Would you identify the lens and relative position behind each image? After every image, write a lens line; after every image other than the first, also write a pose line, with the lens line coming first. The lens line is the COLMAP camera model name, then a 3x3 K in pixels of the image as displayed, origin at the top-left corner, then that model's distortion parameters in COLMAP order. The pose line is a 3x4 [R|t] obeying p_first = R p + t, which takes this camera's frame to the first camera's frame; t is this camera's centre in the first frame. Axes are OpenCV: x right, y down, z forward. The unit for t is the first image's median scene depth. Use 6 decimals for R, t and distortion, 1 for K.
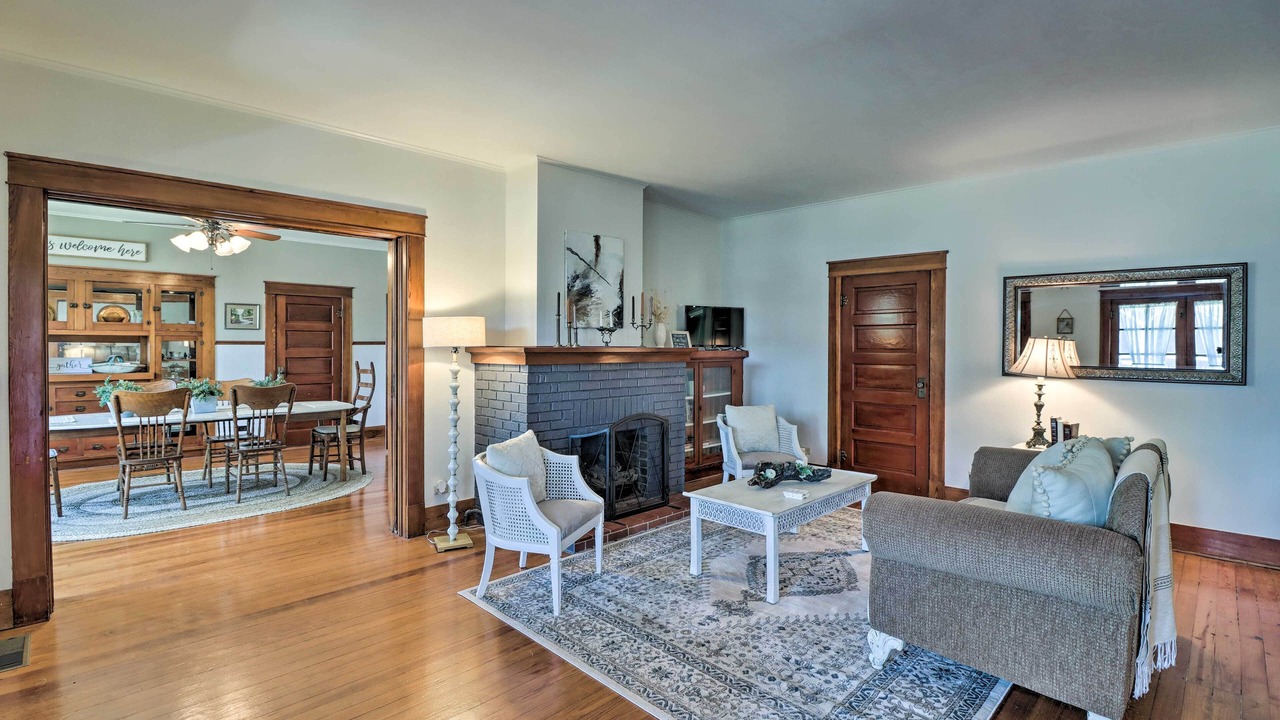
lens RADIAL K [[590.7, 0, 638.1], [0, 590.7, 352.6], [0, 0, 1]] dist [-0.013847, -0.004556]
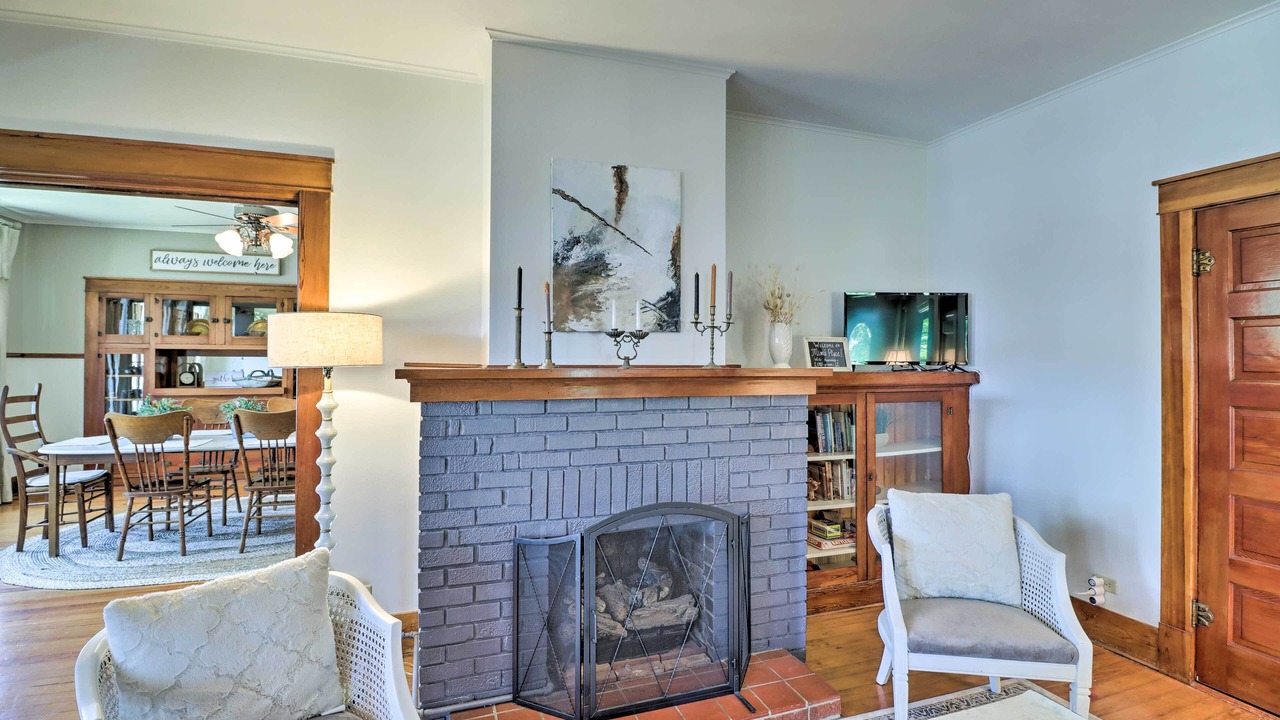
lens RADIAL K [[590.7, 0, 639.7], [0, 590.7, 352.0], [0, 0, 1]] dist [-0.013847, -0.004556]
pose [[0.903190, -0.003533, -0.429226, 0.178010], [-0.006068, 0.999761, -0.020997, -0.011279], [0.429198, 0.021568, 0.902953, 0.492252]]
